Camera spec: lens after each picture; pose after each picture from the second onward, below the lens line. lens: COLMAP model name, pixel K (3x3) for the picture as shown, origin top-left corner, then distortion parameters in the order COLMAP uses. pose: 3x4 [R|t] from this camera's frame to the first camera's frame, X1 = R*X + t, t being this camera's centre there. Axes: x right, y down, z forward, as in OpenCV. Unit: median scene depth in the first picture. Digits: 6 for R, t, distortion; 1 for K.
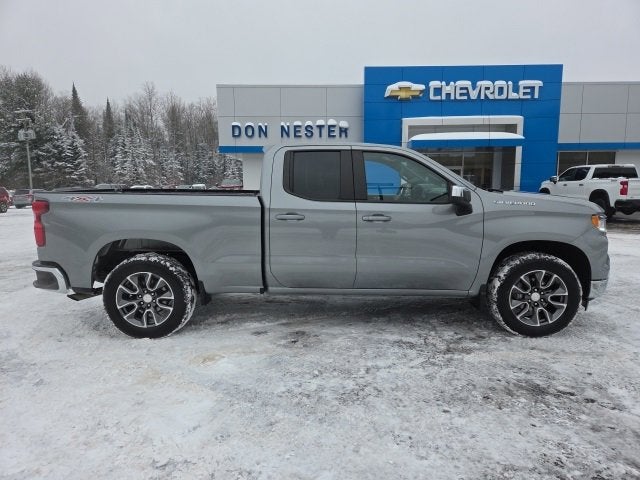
lens RADIAL K [[421.7, 0, 328.5], [0, 421.7, 243.5], [0, 0, 1]] dist [0.064977, -0.051482]
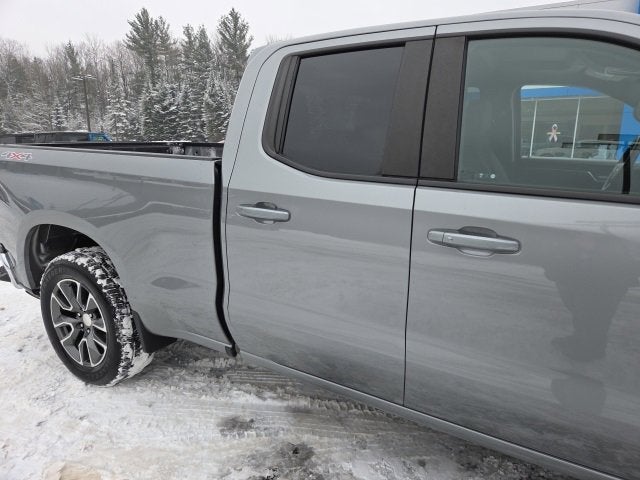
lens RADIAL K [[421.7, 0, 333.5], [0, 421.7, 234.9], [0, 0, 1]] dist [0.064977, -0.051482]
pose [[0.865498, 0.118860, -0.486606, 0.038930], [-0.079502, 0.991721, 0.100836, -0.019006], [0.494563, -0.048587, 0.867783, 0.141557]]
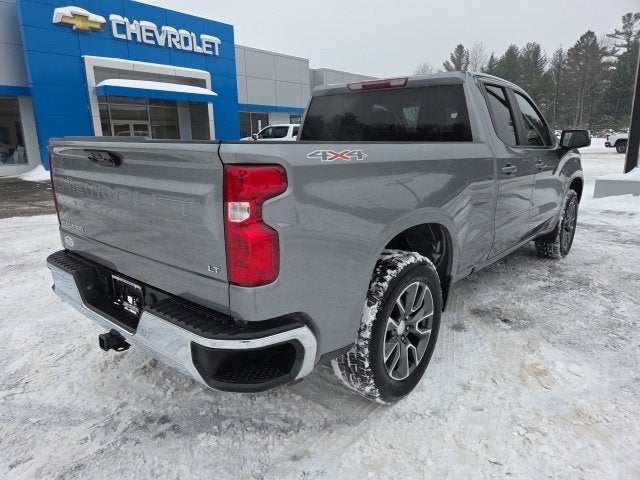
lens RADIAL K [[421.7, 0, 321.4], [0, 421.7, 241.2], [0, 0, 1]] dist [0.064977, -0.051482]
pose [[0.662141, -0.176678, 0.728254, -0.197173], [0.113122, 0.984239, 0.135929, -0.016751], [-0.740792, -0.007623, 0.671691, 0.154077]]
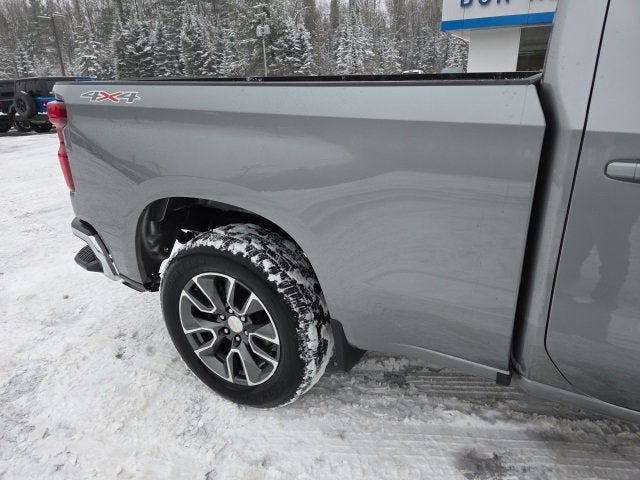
lens RADIAL K [[421.7, 0, 330.7], [0, 421.7, 233.9], [0, 0, 1]] dist [0.064977, -0.051482]
pose [[0.884650, 0.142020, -0.444101, -0.032061], [-0.043418, 0.973435, 0.224808, -0.016068], [0.464230, -0.179594, 0.867316, 0.147927]]
